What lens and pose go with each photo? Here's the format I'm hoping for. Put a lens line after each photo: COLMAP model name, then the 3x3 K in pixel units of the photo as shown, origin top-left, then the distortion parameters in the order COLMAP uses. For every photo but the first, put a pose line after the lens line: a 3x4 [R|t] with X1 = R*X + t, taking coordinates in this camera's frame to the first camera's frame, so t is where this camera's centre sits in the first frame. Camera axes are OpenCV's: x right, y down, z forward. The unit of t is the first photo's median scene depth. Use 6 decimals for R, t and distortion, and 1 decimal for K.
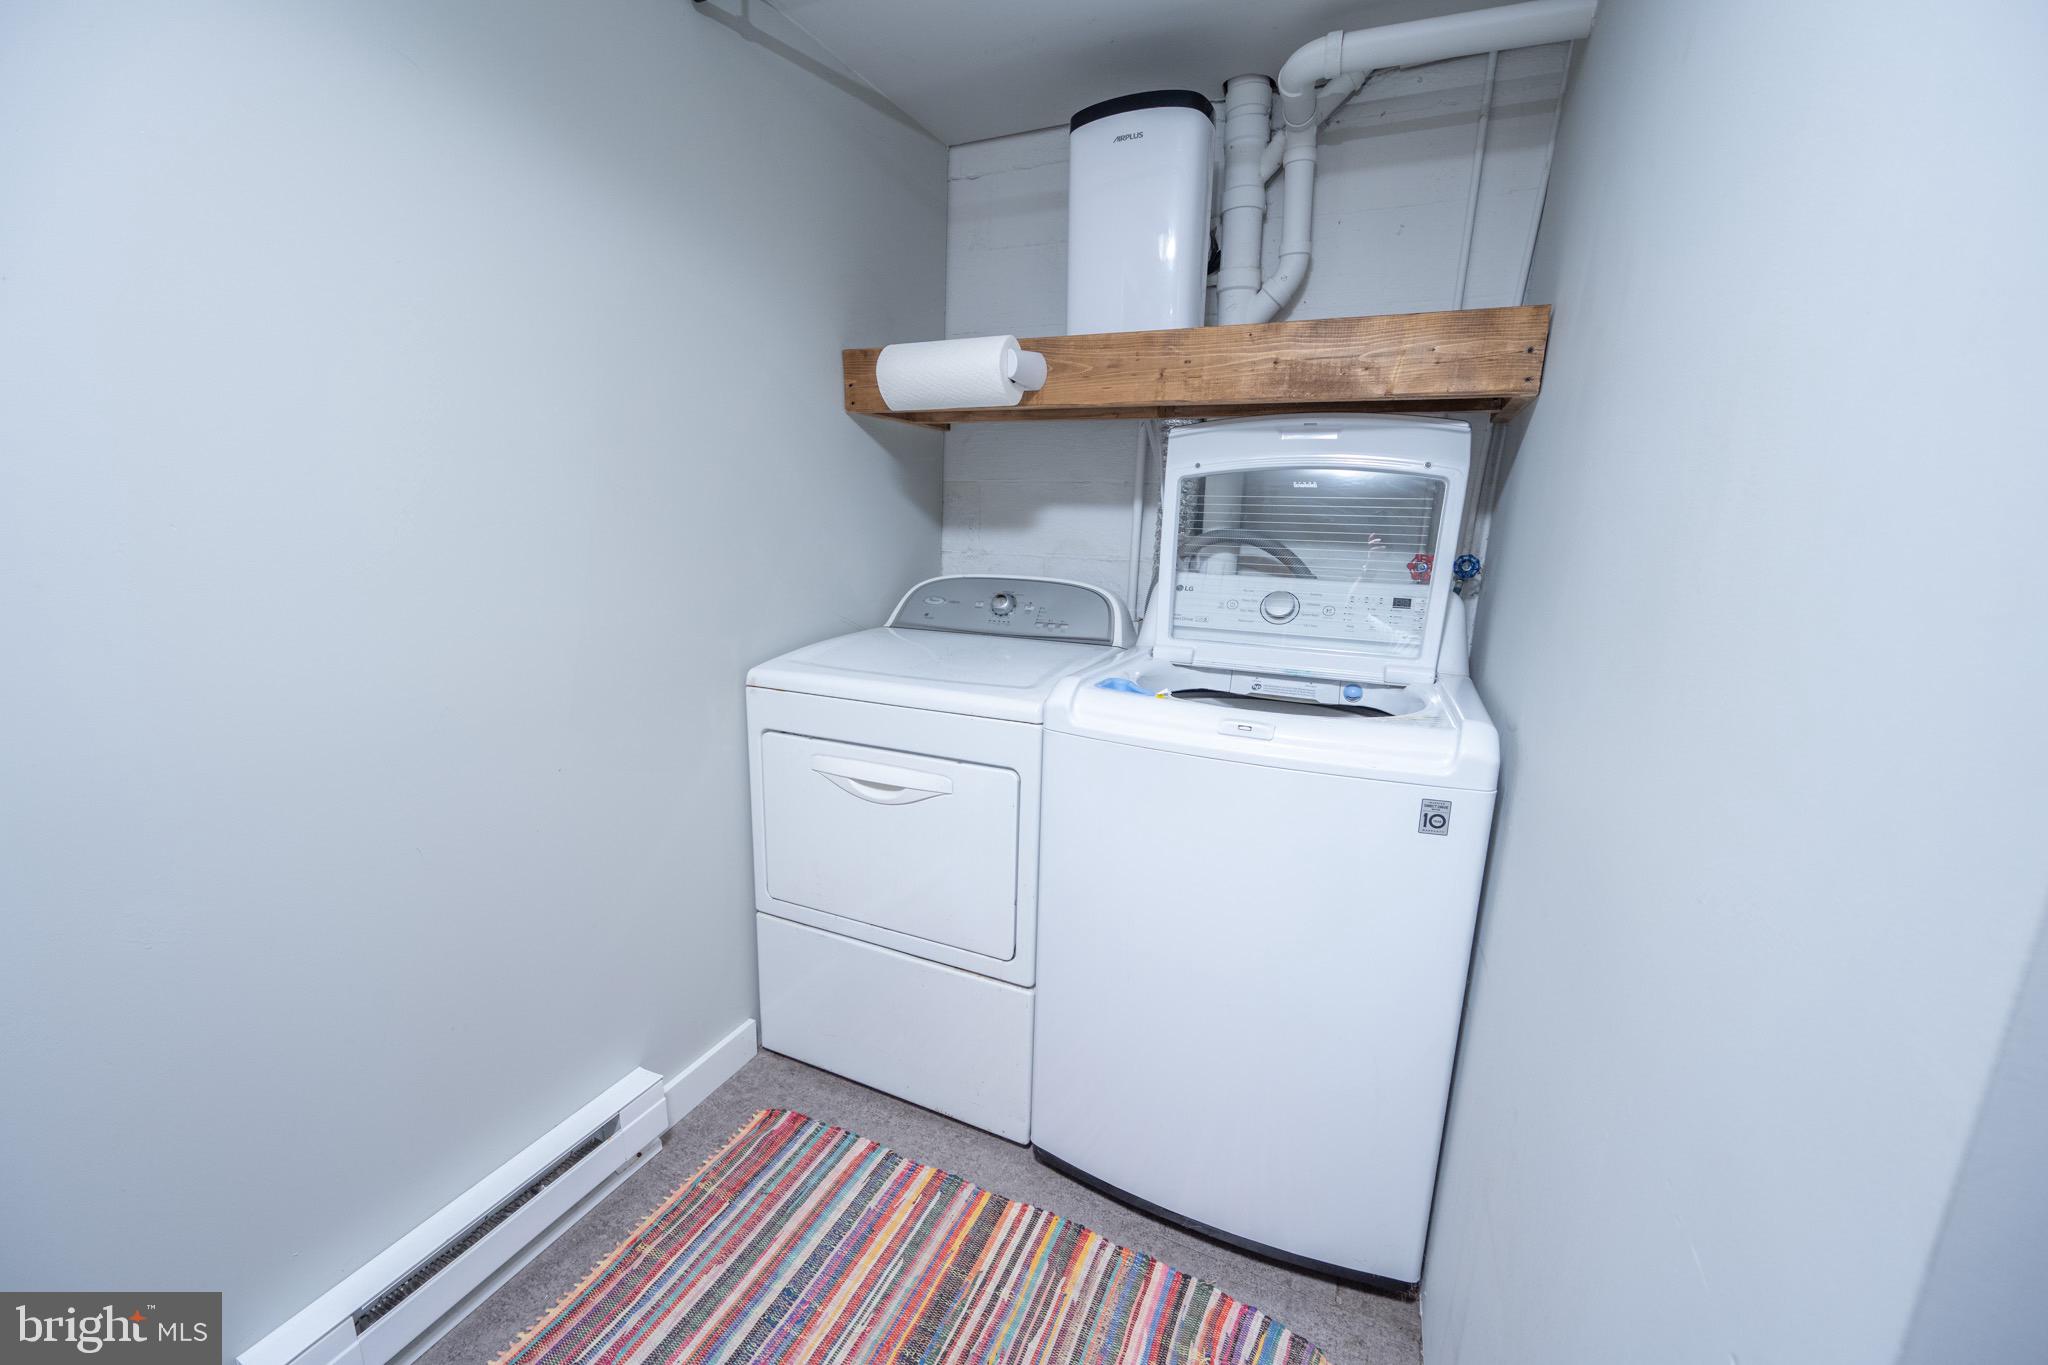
lens RADIAL K [[813.0, 0, 1021.6], [0, 813.0, 694.8], [0, 0, 1]] dist [-0.003757, 0.000578]
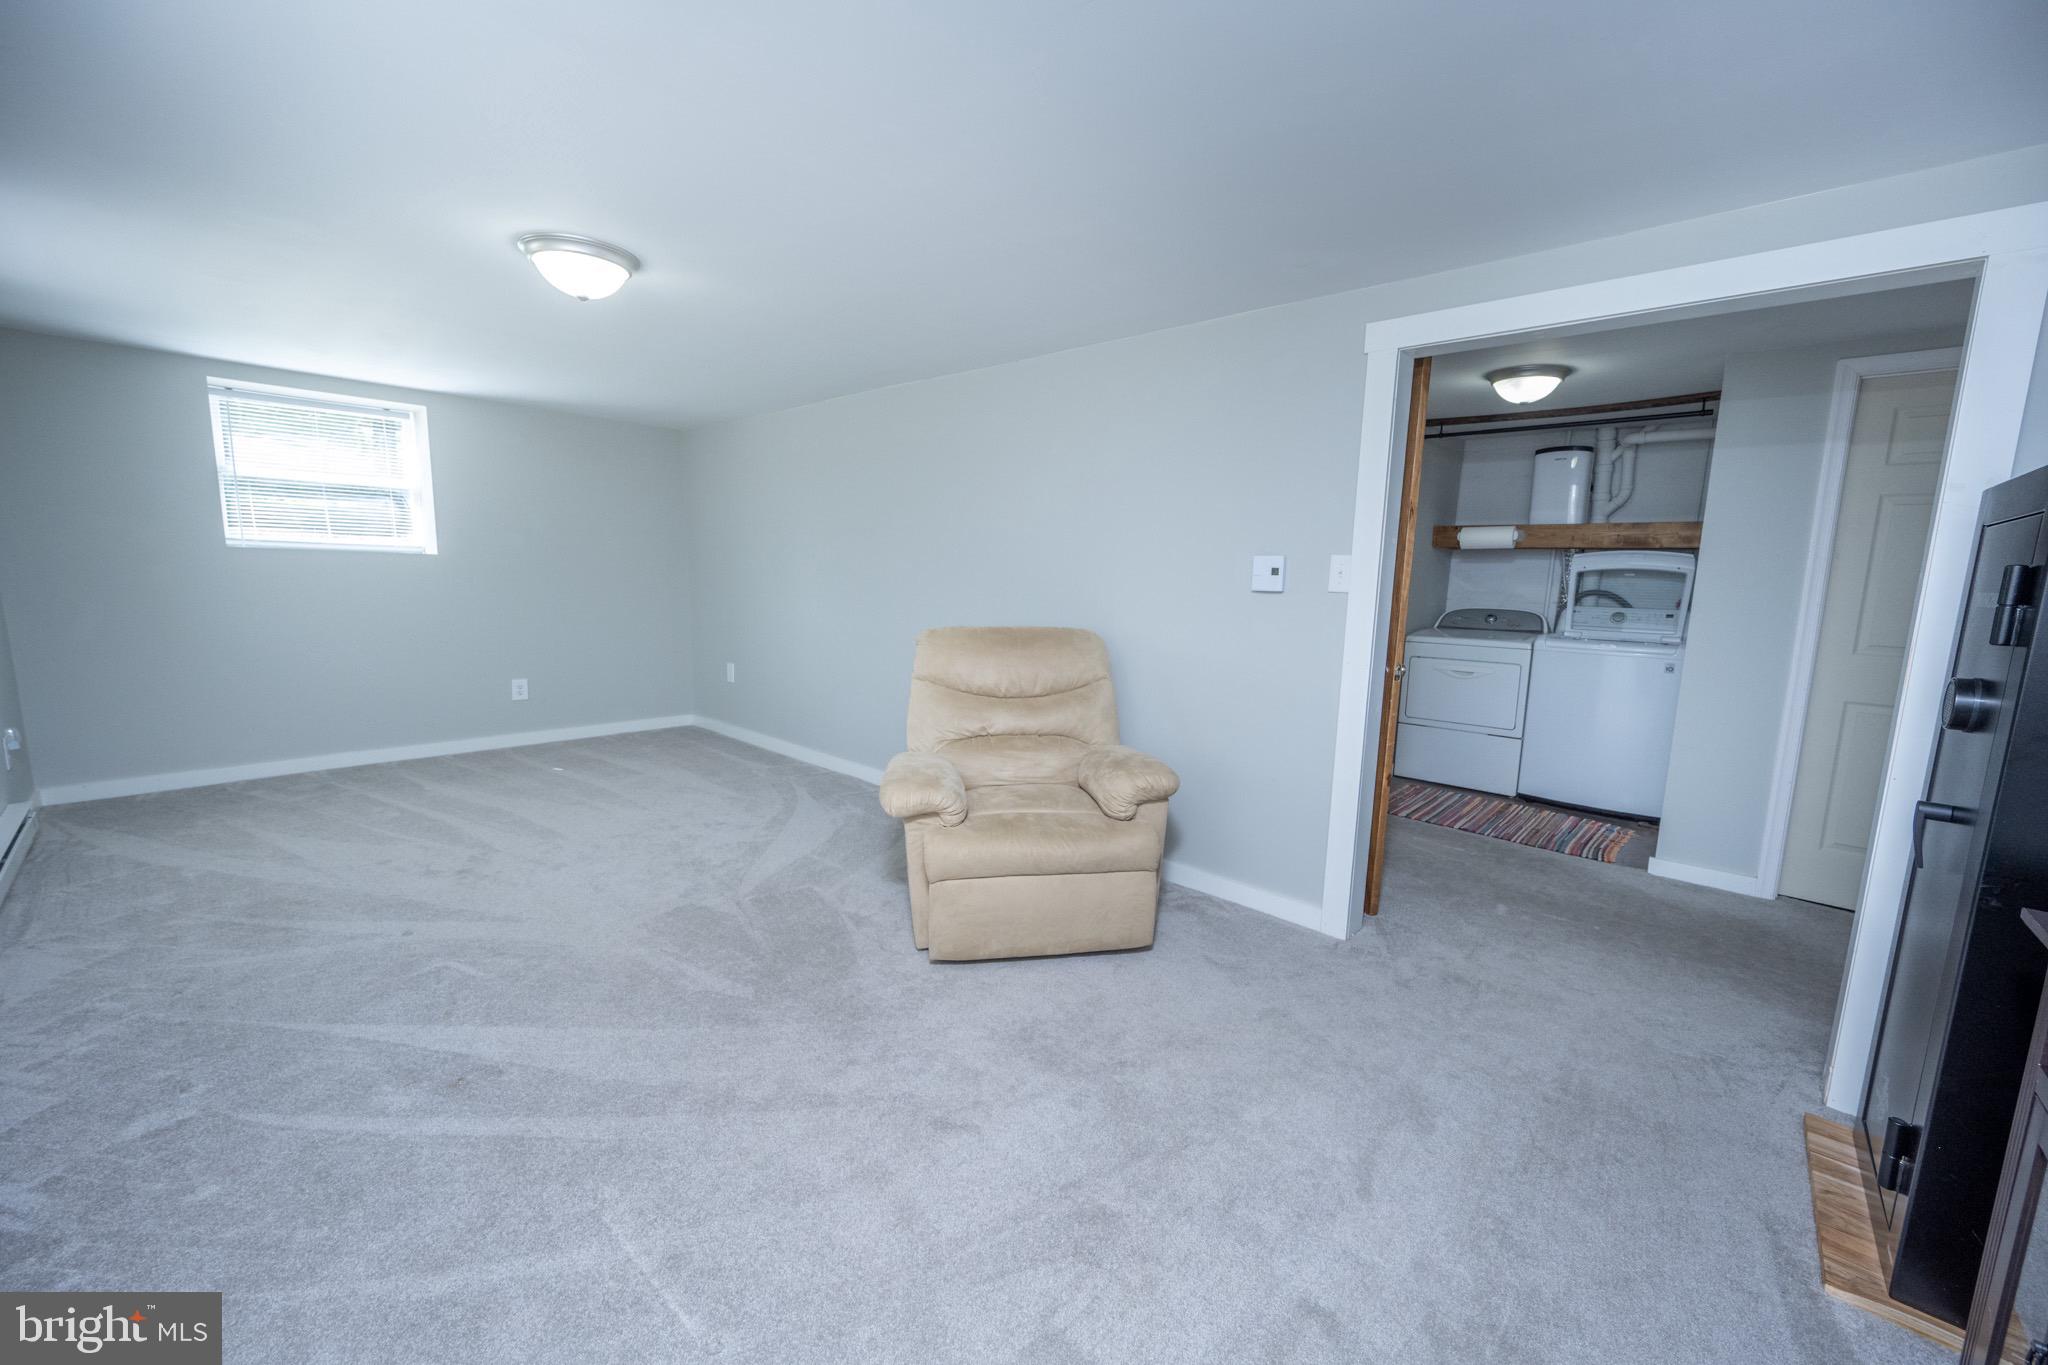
lens RADIAL K [[813.0, 0, 1018.0], [0, 813.0, 694.5], [0, 0, 1]] dist [-0.003757, 0.000578]
pose [[0.946098, 0.042633, -0.321063, -0.751046], [-0.067716, 0.995428, -0.067361, 0.501302], [0.316723, 0.085471, 0.944659, -2.350257]]
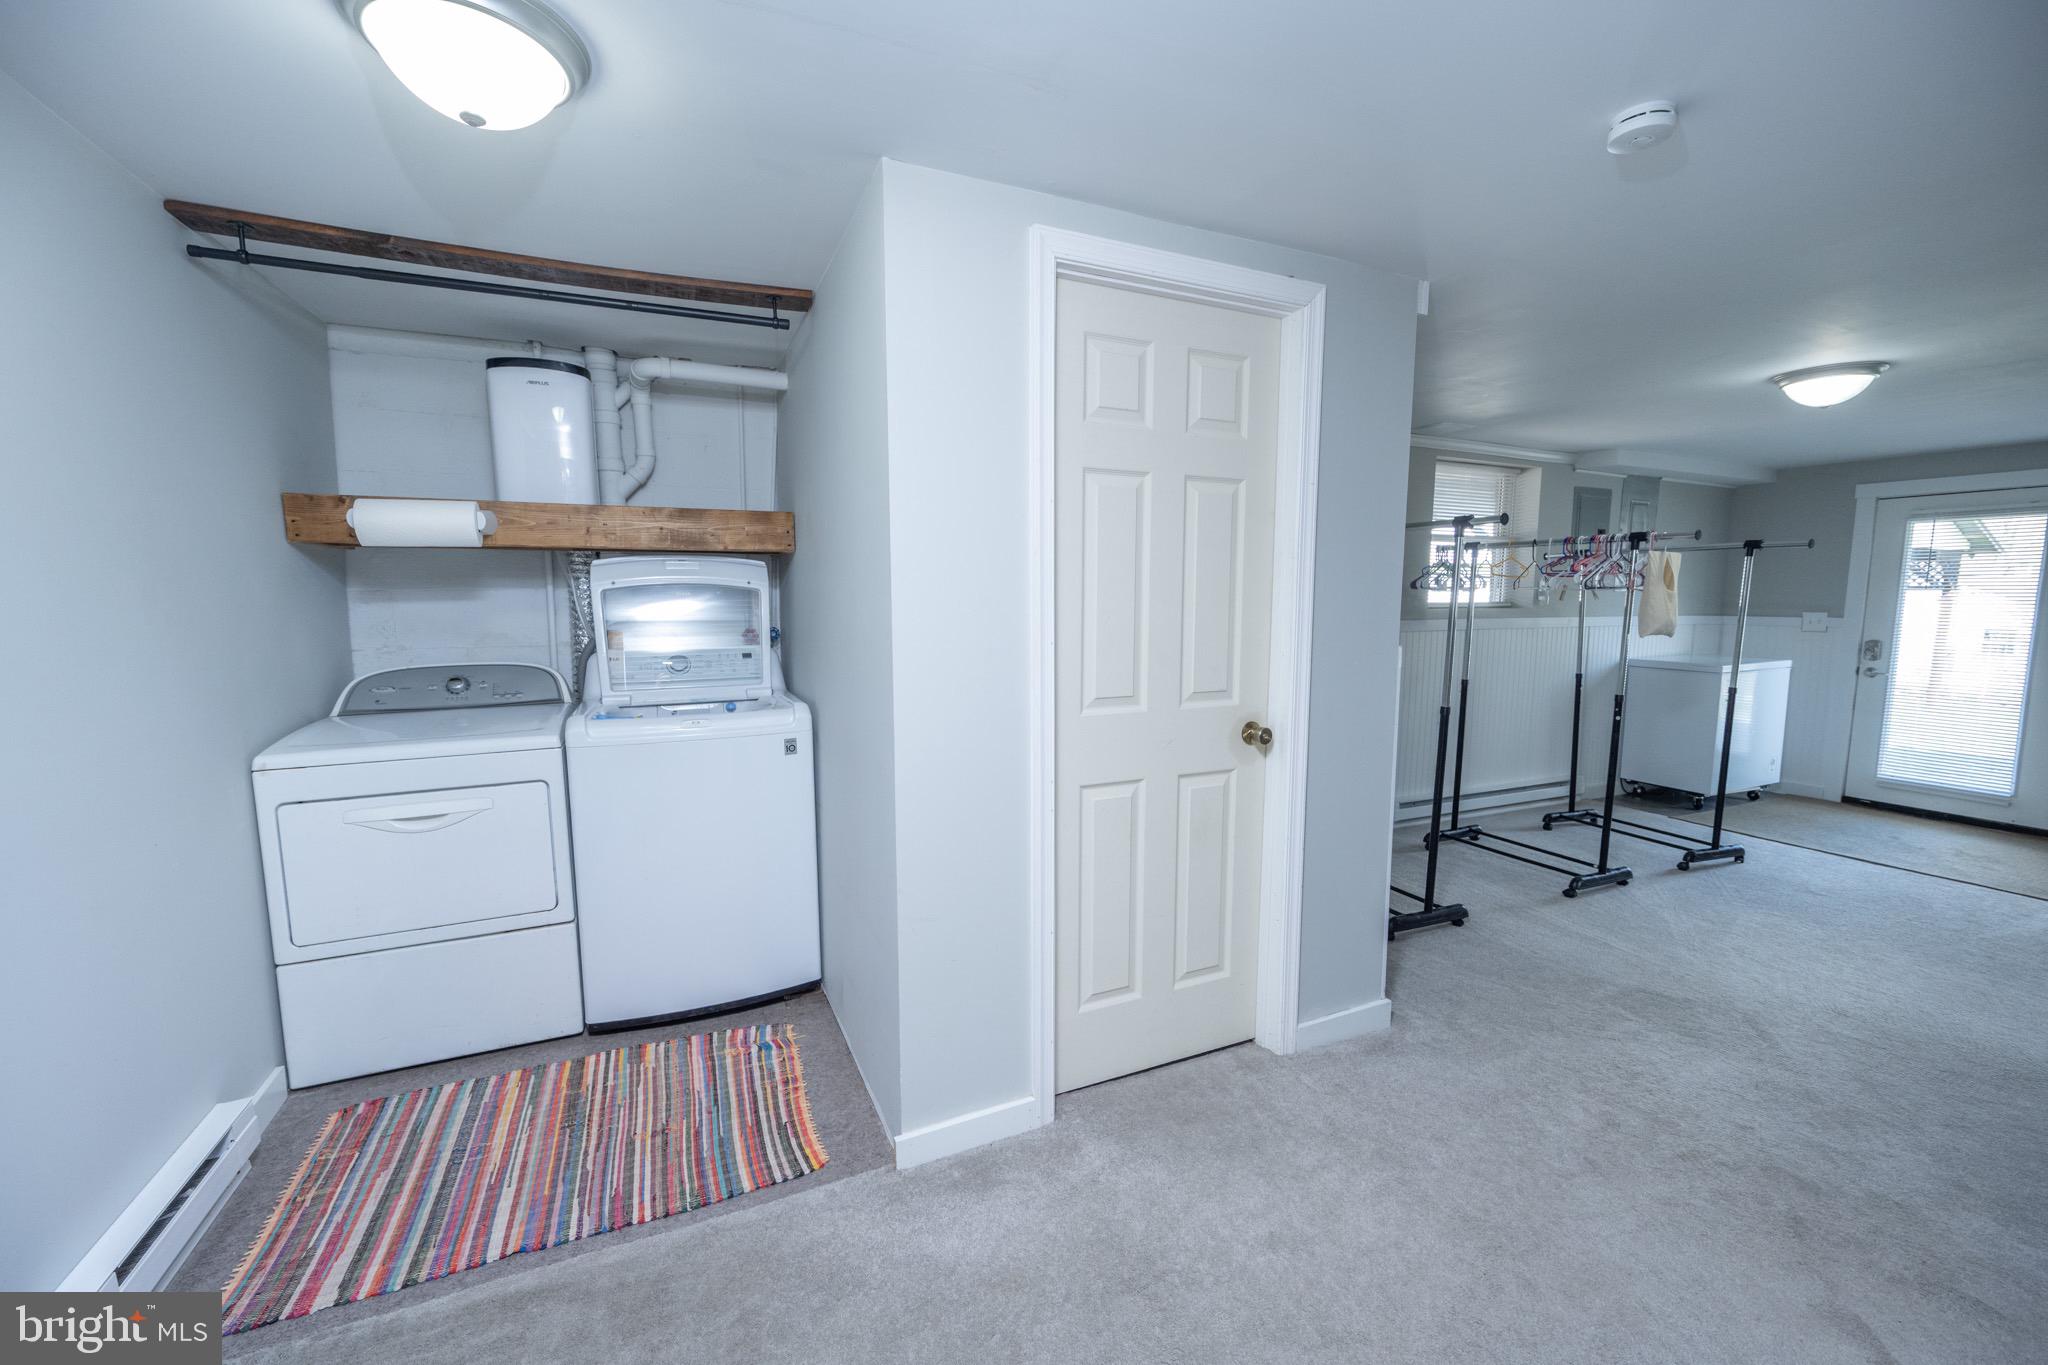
lens RADIAL K [[813.0, 0, 1018.4], [0, 813.0, 681.6], [0, 0, 1]] dist [-0.003757, 0.000578]
pose [[0.671677, -0.109217, 0.732749, -0.461561], [0.184381, 0.982596, -0.022556, 0.097620], [-0.717533, 0.150256, 0.680125, -0.667501]]
